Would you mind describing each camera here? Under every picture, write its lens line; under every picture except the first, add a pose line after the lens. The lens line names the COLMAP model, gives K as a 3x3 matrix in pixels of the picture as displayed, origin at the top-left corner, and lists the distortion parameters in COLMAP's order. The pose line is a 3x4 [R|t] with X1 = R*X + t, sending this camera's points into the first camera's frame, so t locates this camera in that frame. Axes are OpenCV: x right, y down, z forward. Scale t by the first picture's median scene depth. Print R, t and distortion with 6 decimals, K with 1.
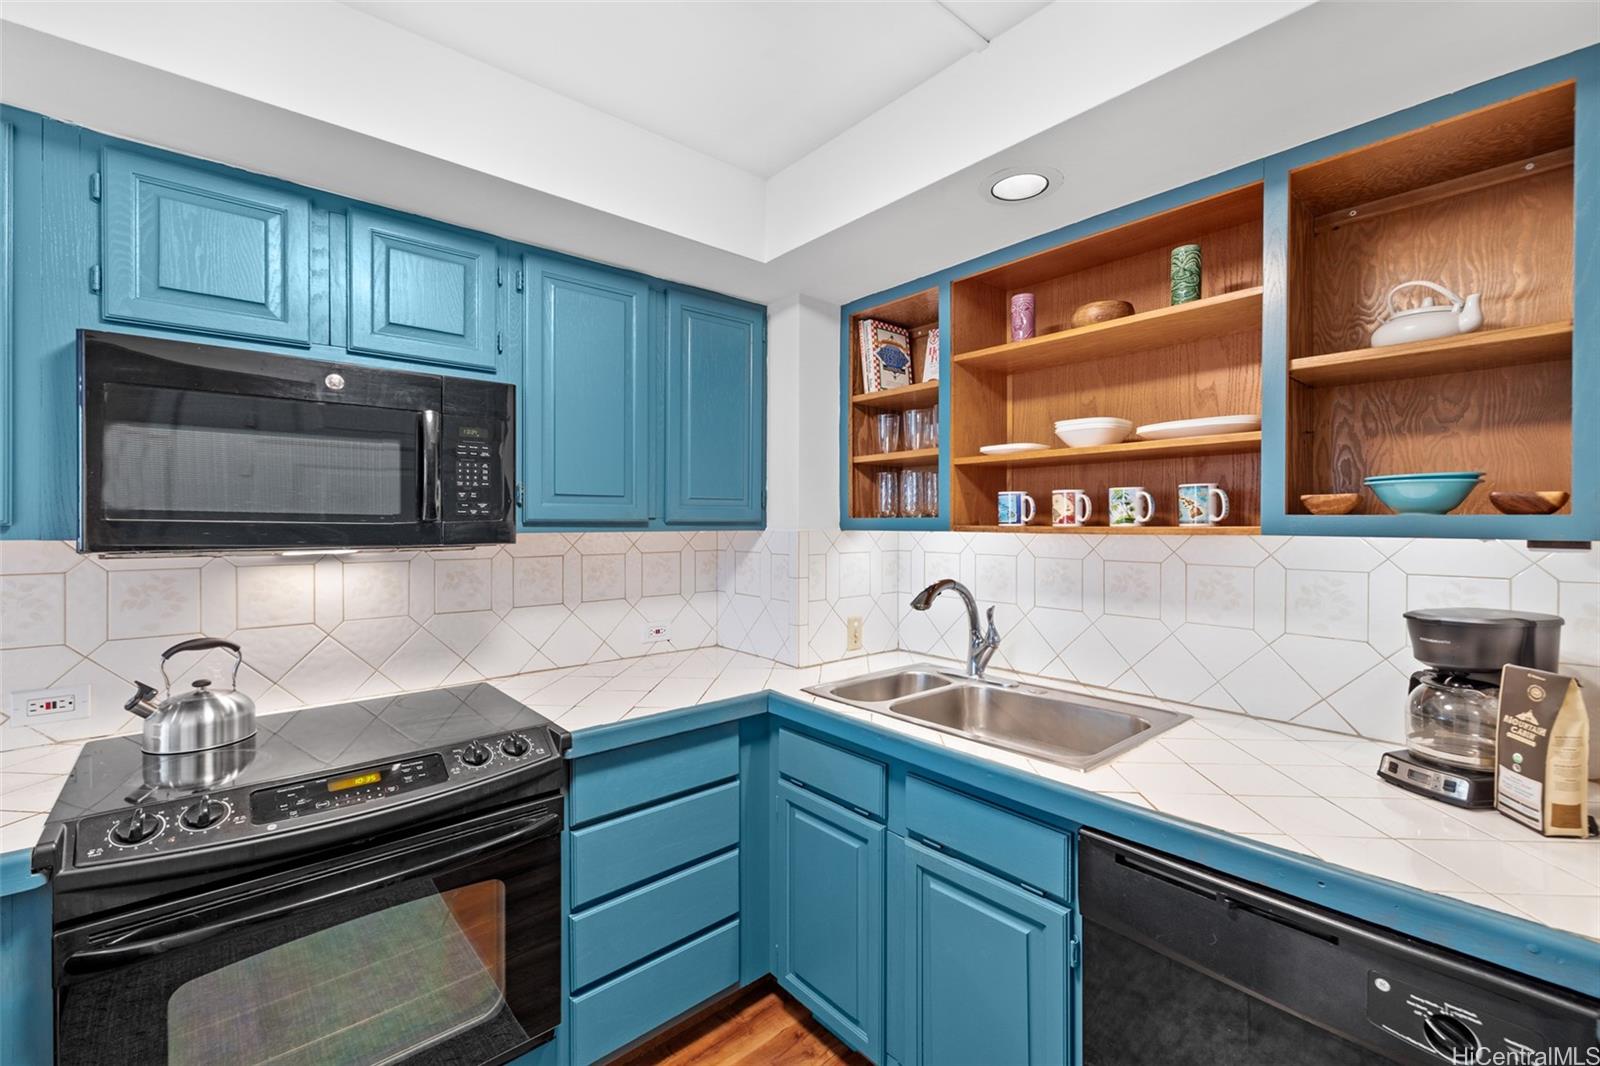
lens RADIAL K [[675.9, 0, 830.5], [0, 675.9, 522.5], [0, 0, 1]] dist [-0.000668, -0.000011]
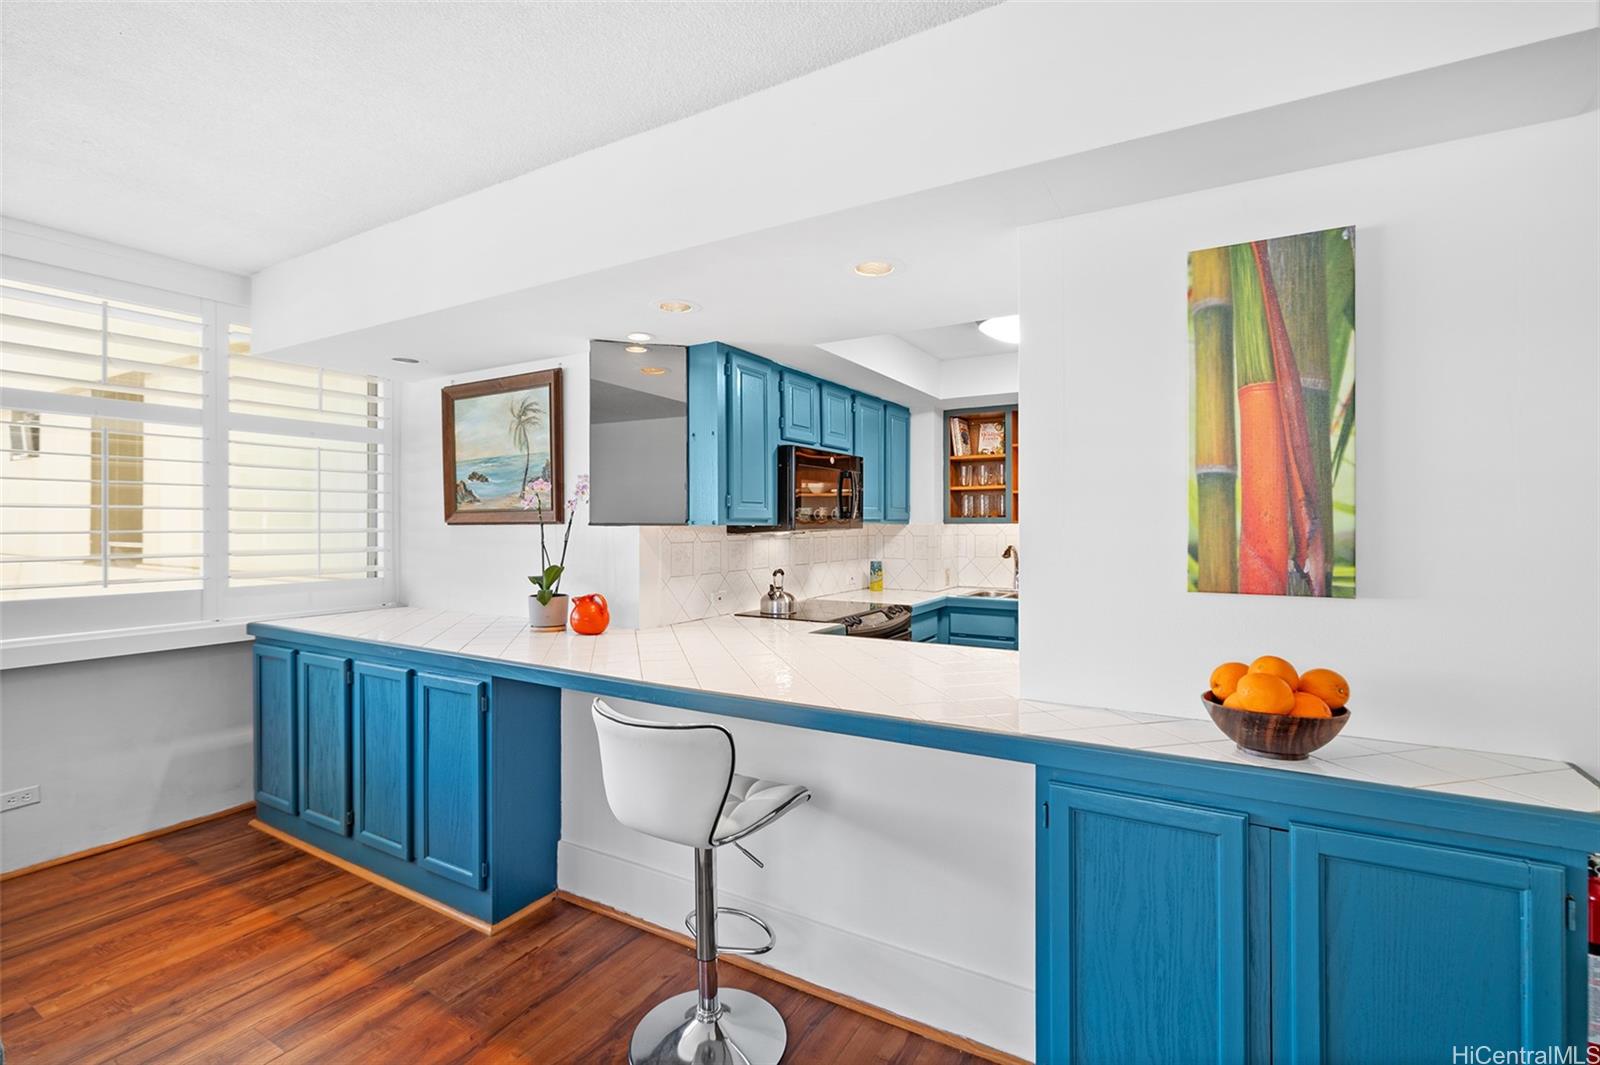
lens RADIAL K [[724.3, 0, 807.0], [0, 724.3, 513.2], [0, 0, 1]] dist [-0.000645, -0.000301]
pose [[0.953371, 0.005828, 0.301744, -1.413029], [-0.001614, 0.999898, -0.014214, 0.015532], [-0.301796, 0.013064, 0.953283, -1.265728]]
